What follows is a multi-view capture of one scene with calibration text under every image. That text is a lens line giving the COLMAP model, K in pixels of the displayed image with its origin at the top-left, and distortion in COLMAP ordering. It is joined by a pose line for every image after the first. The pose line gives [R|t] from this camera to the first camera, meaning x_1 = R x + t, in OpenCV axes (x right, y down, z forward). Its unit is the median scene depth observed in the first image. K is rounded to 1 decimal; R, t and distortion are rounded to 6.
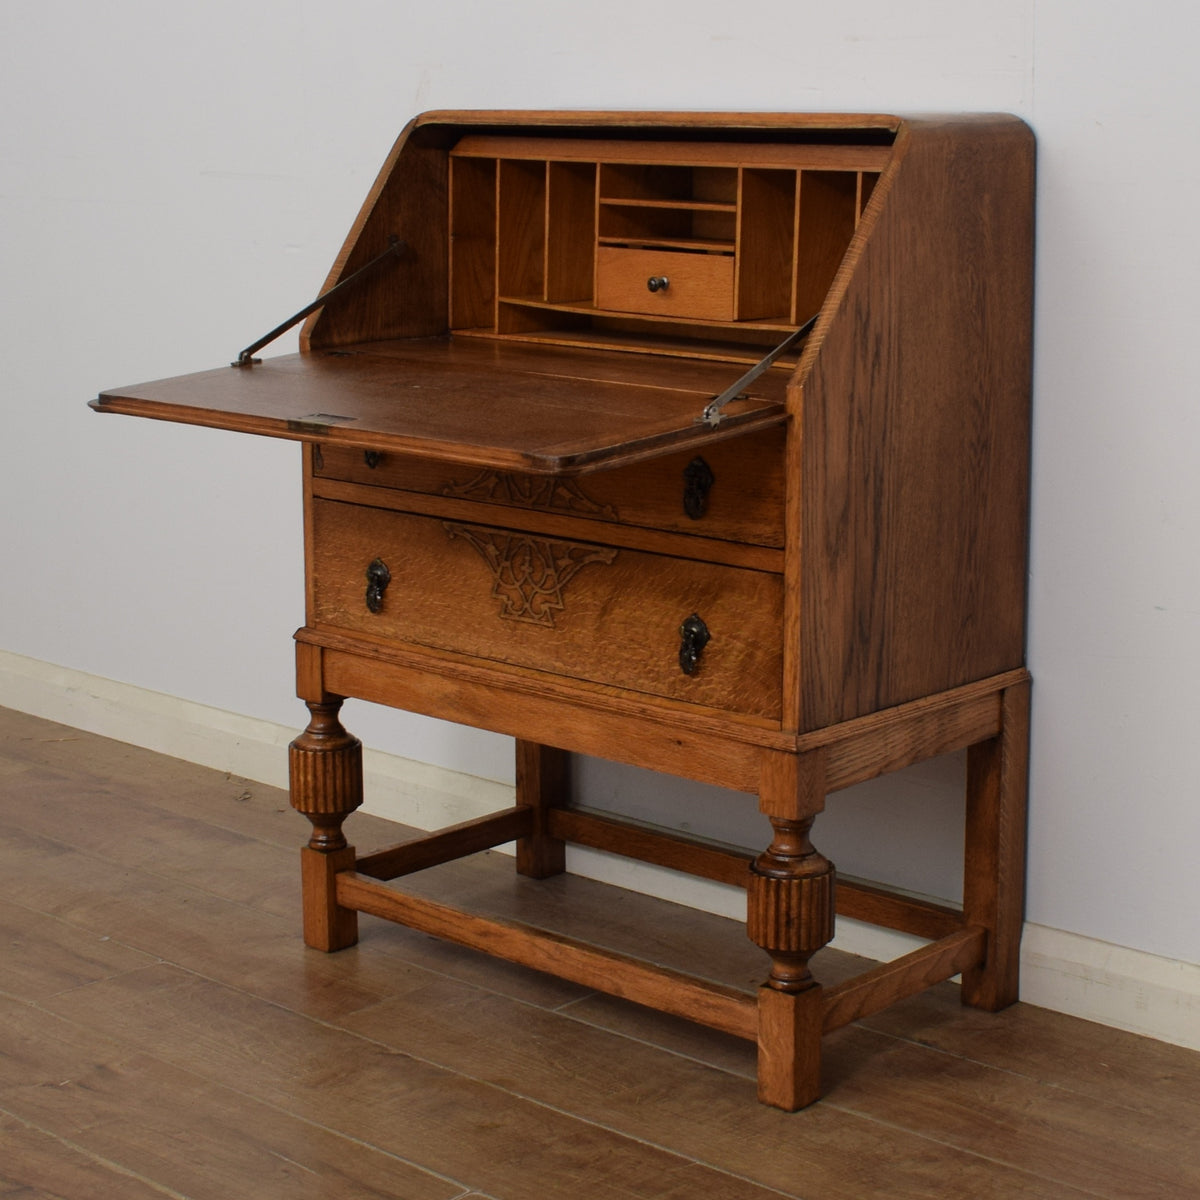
lens RADIAL K [[2493.6, 0, 665.2], [0, 2493.6, 580.3], [0, 0, 1]] dist [-0.090726, 0.000000]
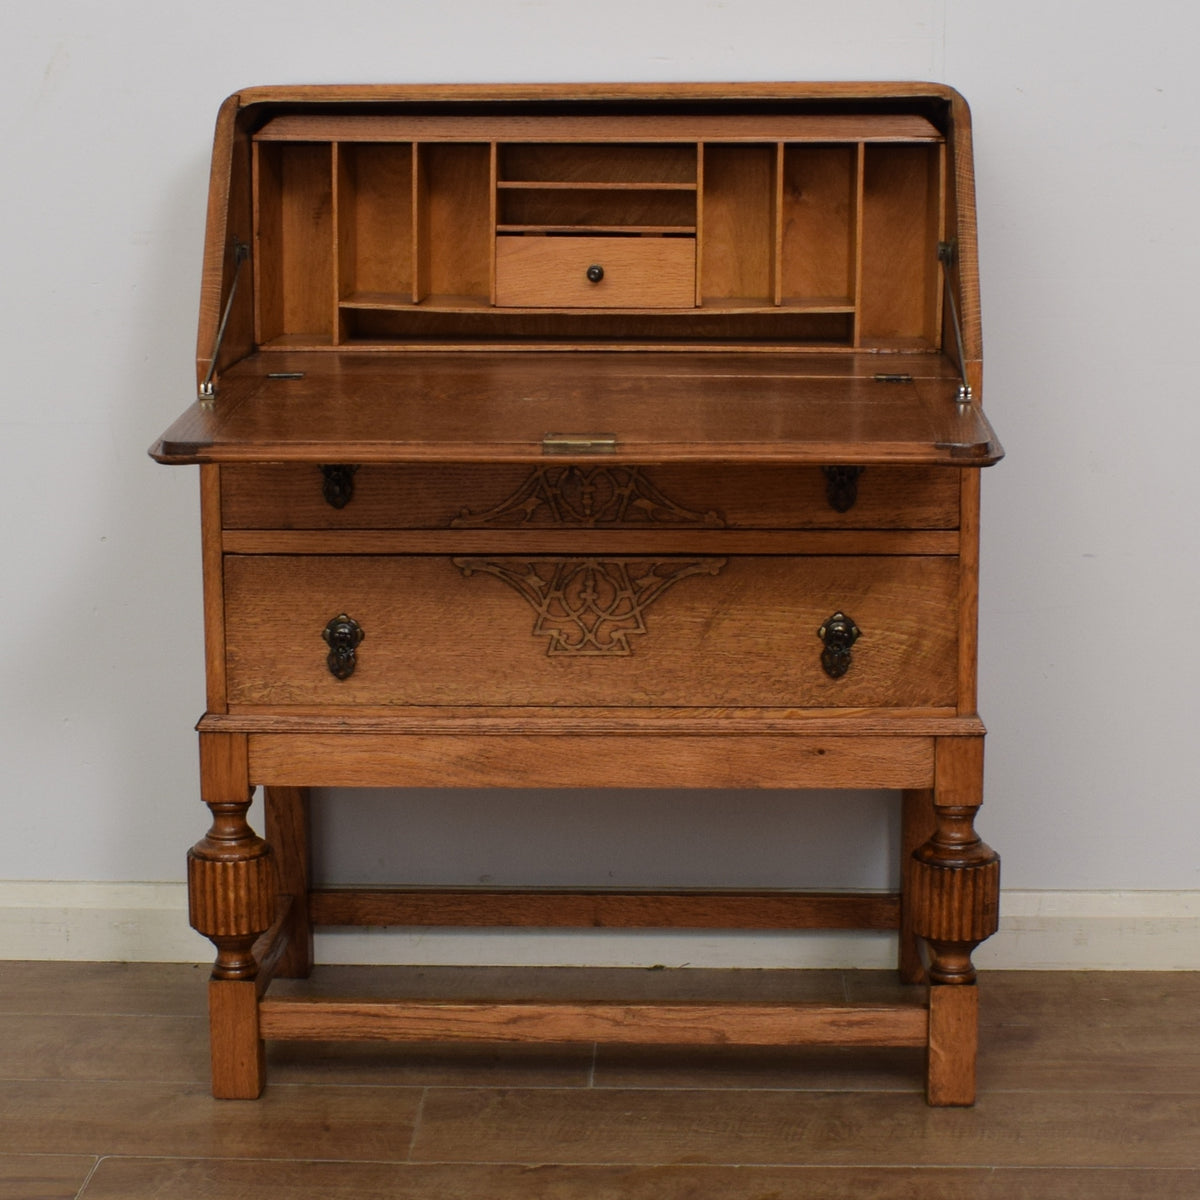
lens RADIAL K [[2740.4, 0, 580.3], [0, 2740.4, 627.1], [0, 0, 1]] dist [-0.091810, 0.000000]
pose [[0.774709, -0.131841, 0.618420, -0.682605], [0.129824, 0.990350, 0.048498, -0.042484], [-0.618847, 0.042714, 0.784349, 0.238651]]
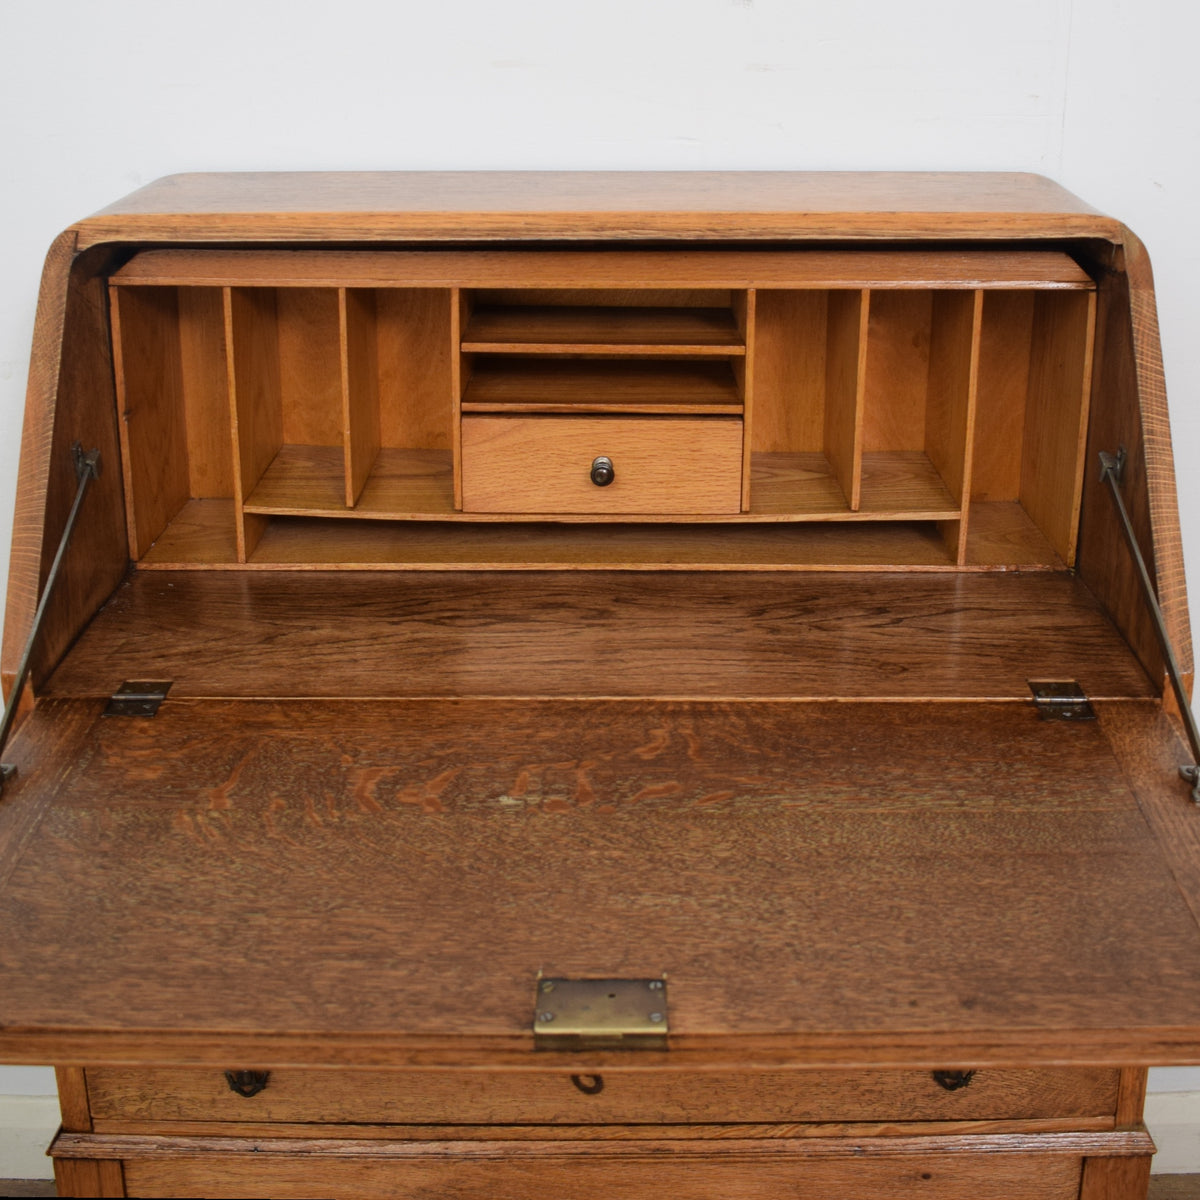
lens RADIAL K [[1702.1, 0, 646.8], [0, 1702.1, 477.7], [0, 0, 1]] dist [-0.092089, 0.000000]
pose [[0.738686, -0.207049, 0.641462, -0.295394], [0.130361, 0.977570, 0.165417, -0.200577], [-0.661323, -0.038570, 0.749109, 0.702438]]
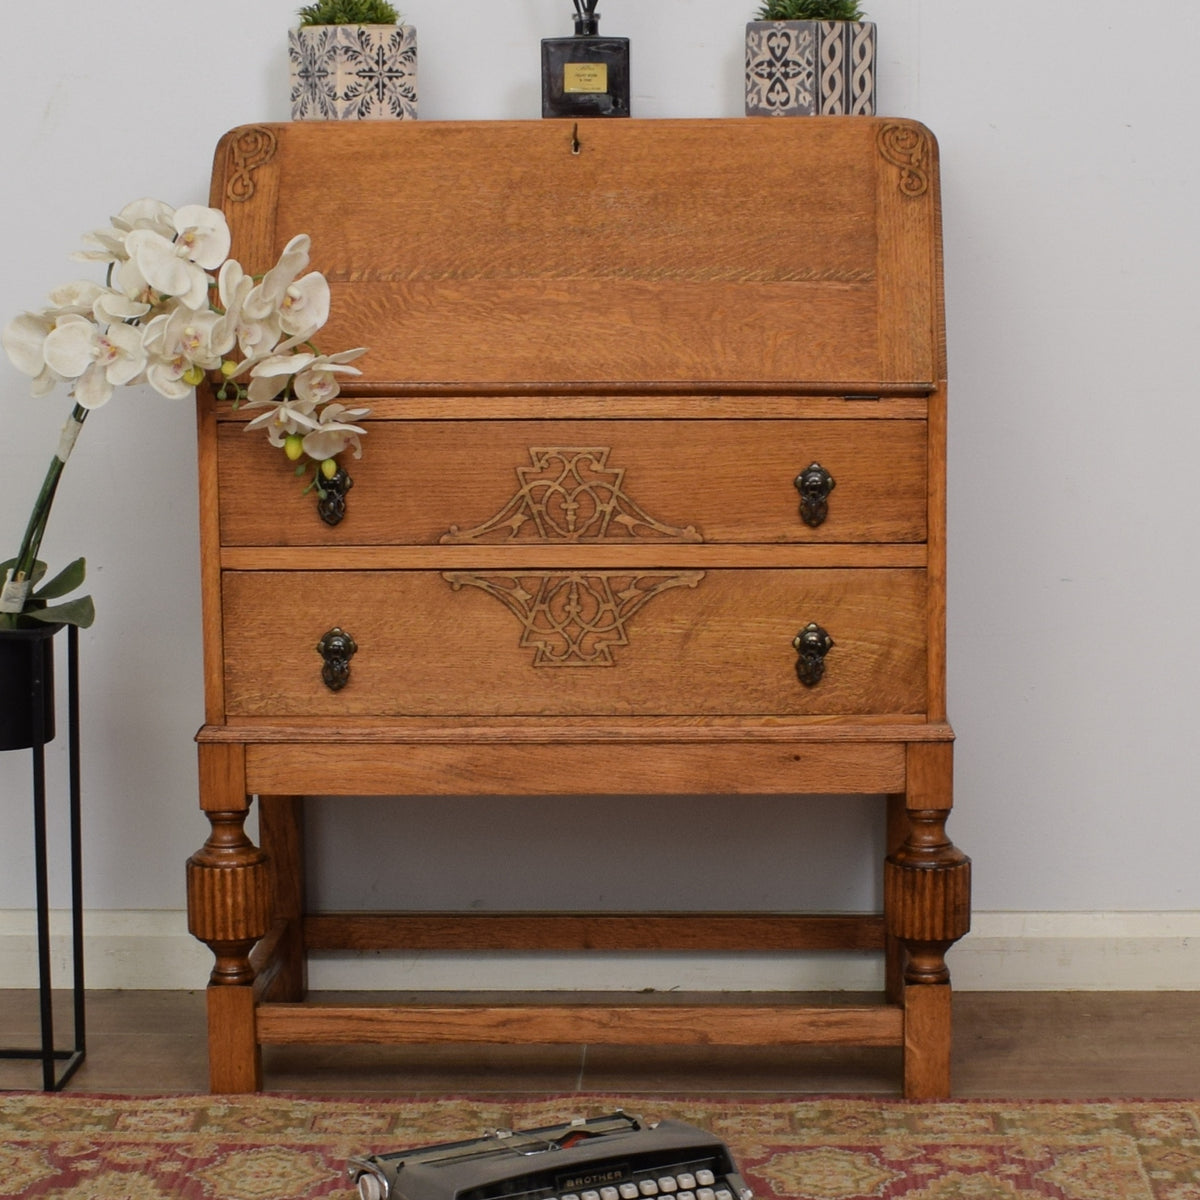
lens RADIAL K [[3121.0, 0, 647.9], [0, 3121.0, 670.5], [0, 0, 1]] dist [-0.086641, 0.000000]
pose [[0.765290, -0.117285, 0.632911, -0.793221], [0.133653, 0.990784, 0.021995, -0.003605], [-0.629658, 0.067758, 0.773912, 0.084510]]
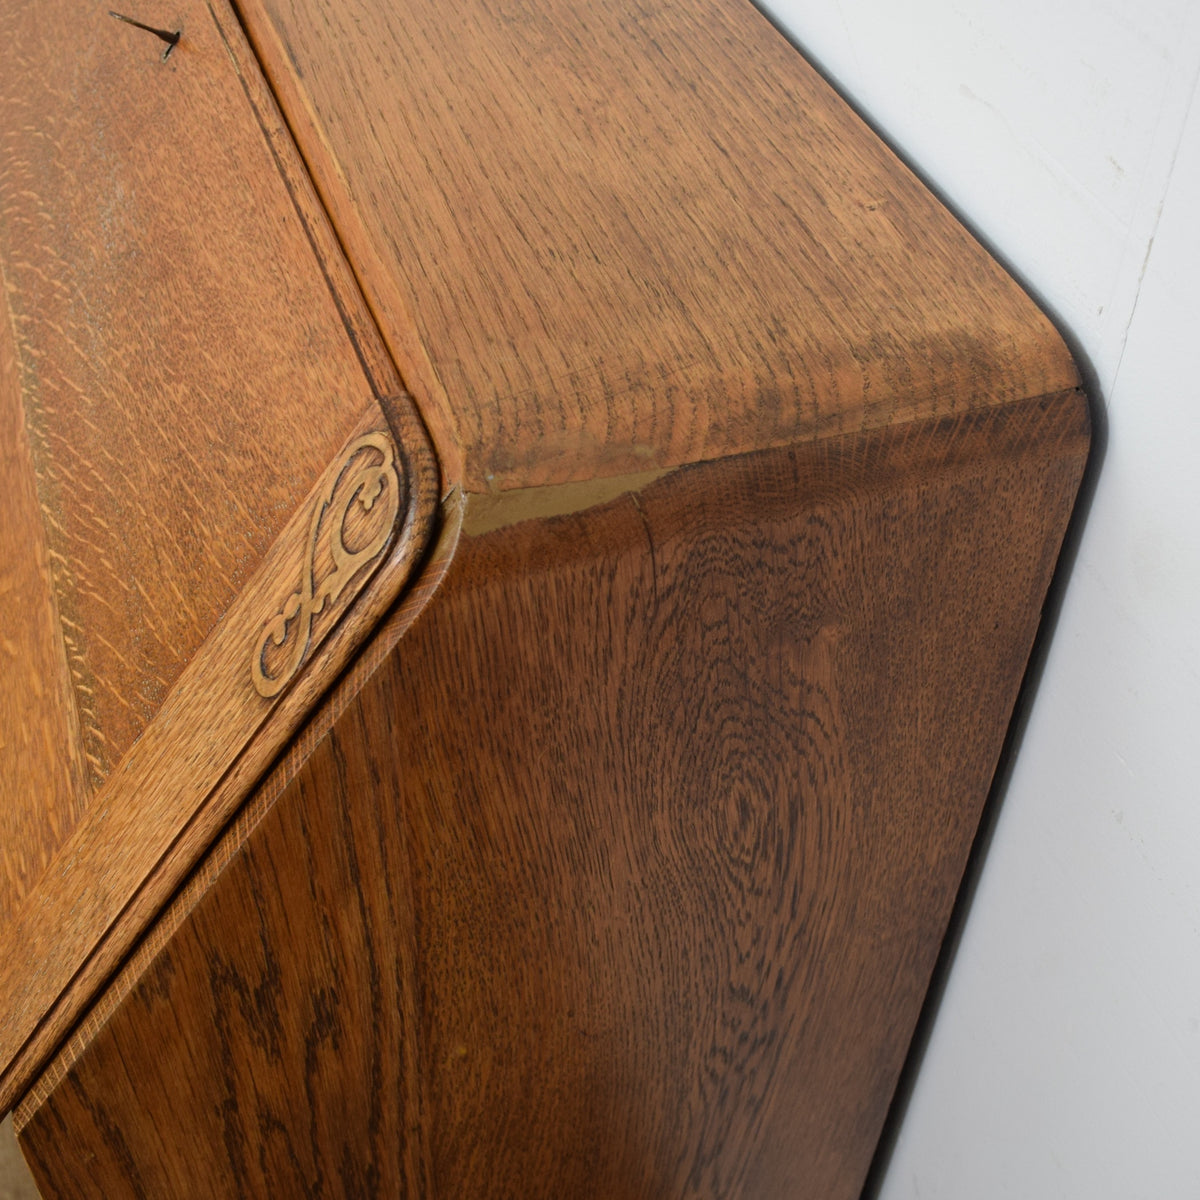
lens RADIAL K [[1702.1, 0, 598.2], [0, 1702.1, 602.9], [0, 0, 1]] dist [-0.092089, 0.000000]
pose [[0.877988, 0.356758, -0.319156, 0.170195], [-0.133010, 0.822306, 0.553283, -0.273144], [0.459832, -0.443325, 0.769427, 0.805907]]
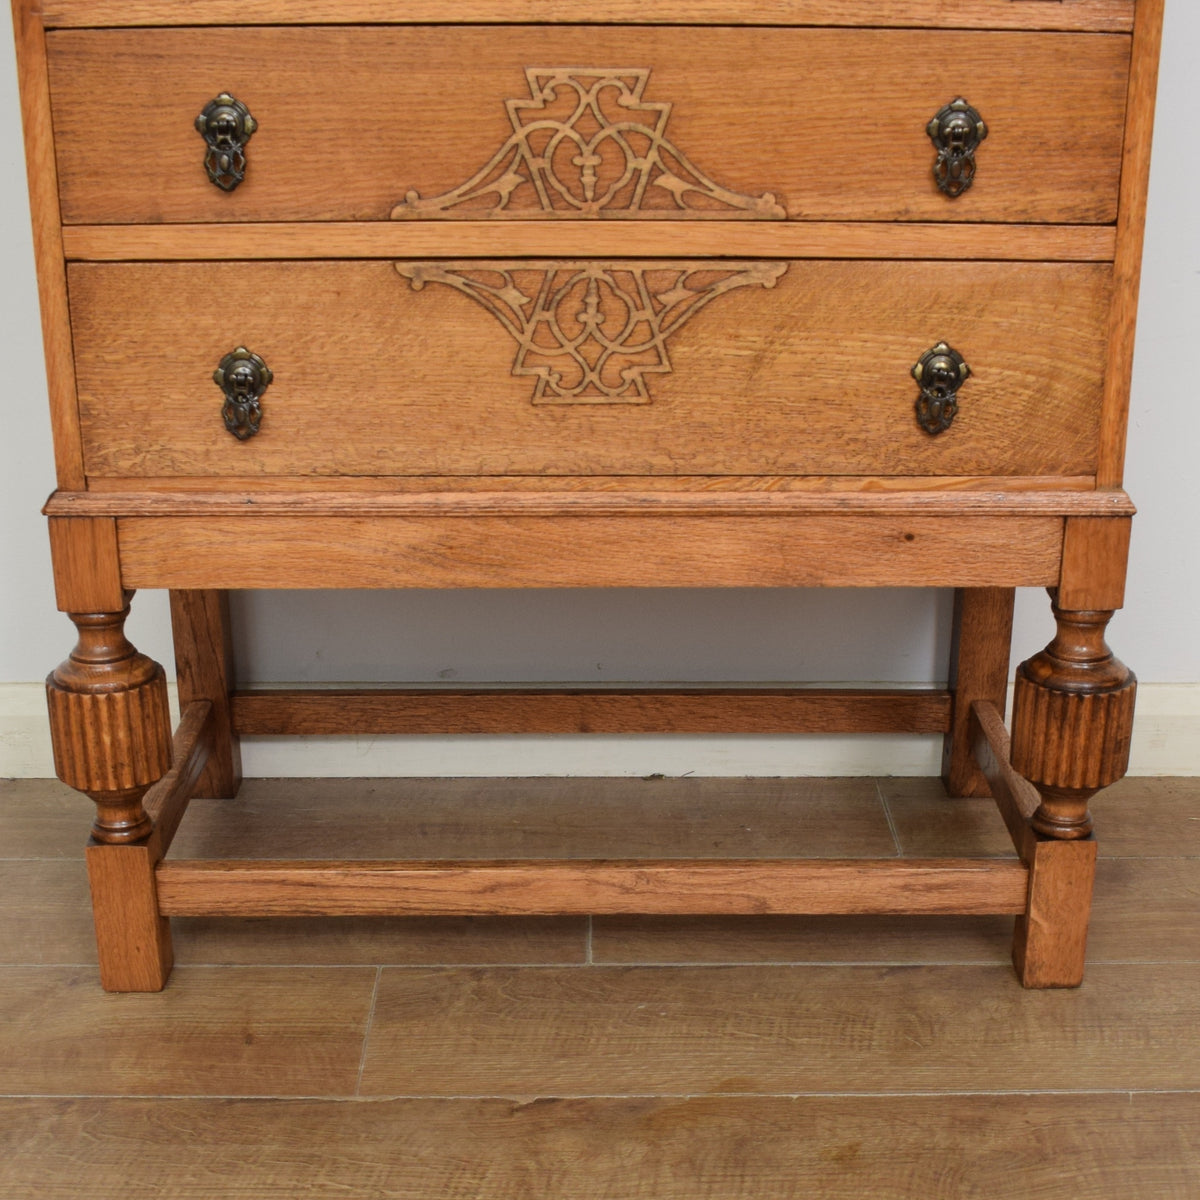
lens RADIAL K [[2052.6, 0, 626.5], [0, 2052.6, 842.6], [0, 0, 1]] dist [-0.095538, 0.000000]
pose [[0.736788, -0.283845, 0.613658, -0.412066], [0.128791, 0.949912, 0.284746, -0.024804], [-0.663744, -0.130764, 0.736440, 0.612697]]
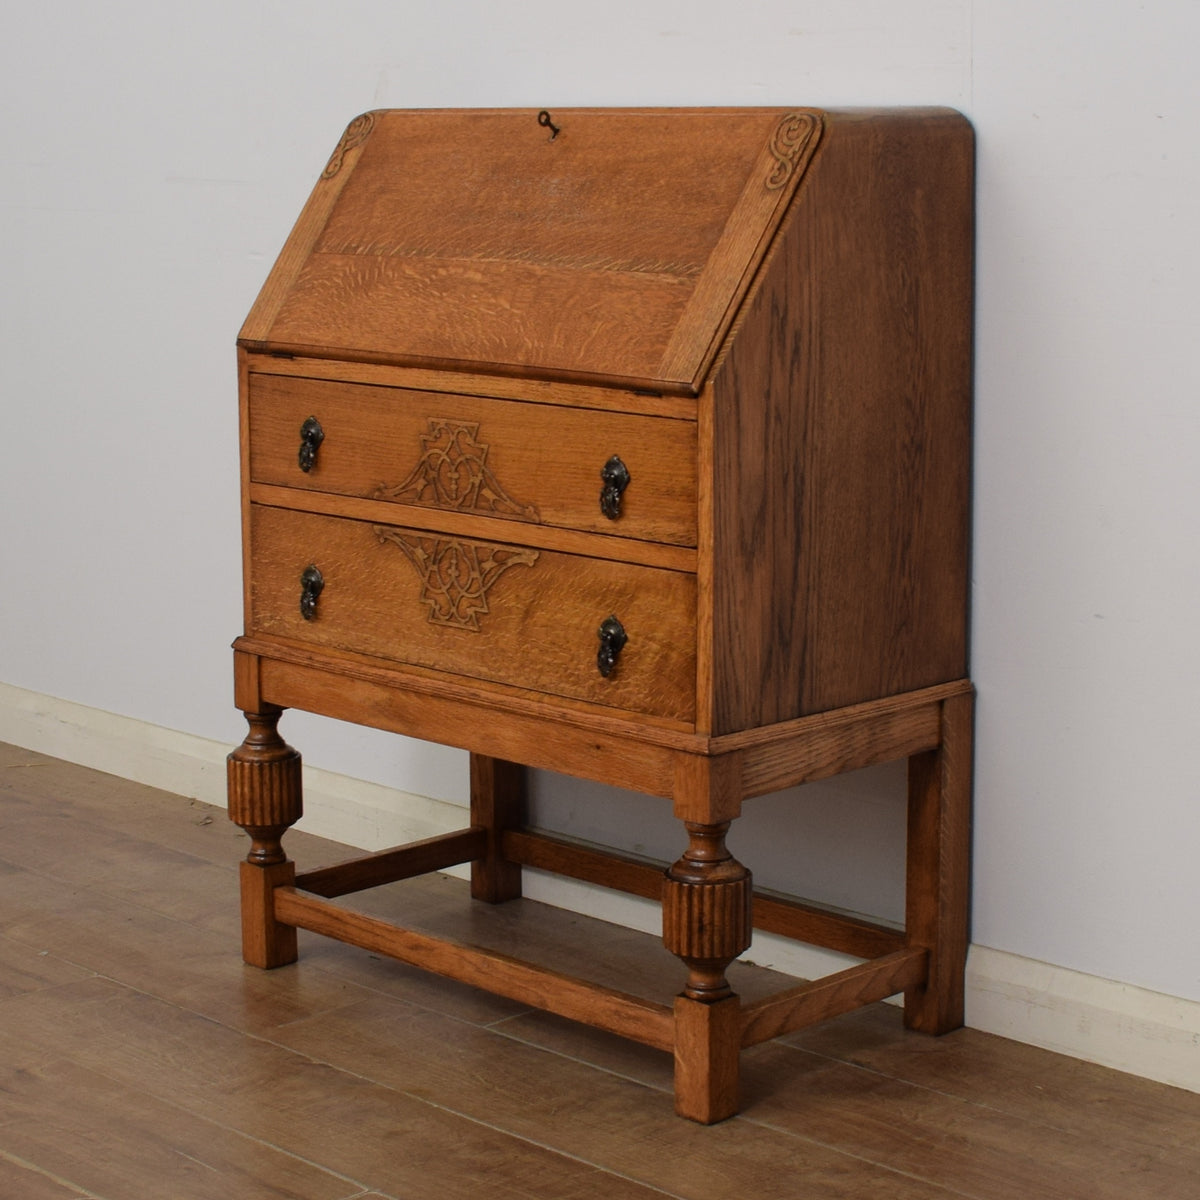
lens RADIAL K [[2740.1, 0, 605.7], [0, 2740.1, 652.7], [0, 0, 1]] dist [-0.089802, 0.000000]
pose [[0.997828, 0.008033, -0.065389, 0.077277], [-0.007991, 0.999968, 0.000903, 0.026254], [0.065394, -0.000379, 0.997859, -0.076391]]
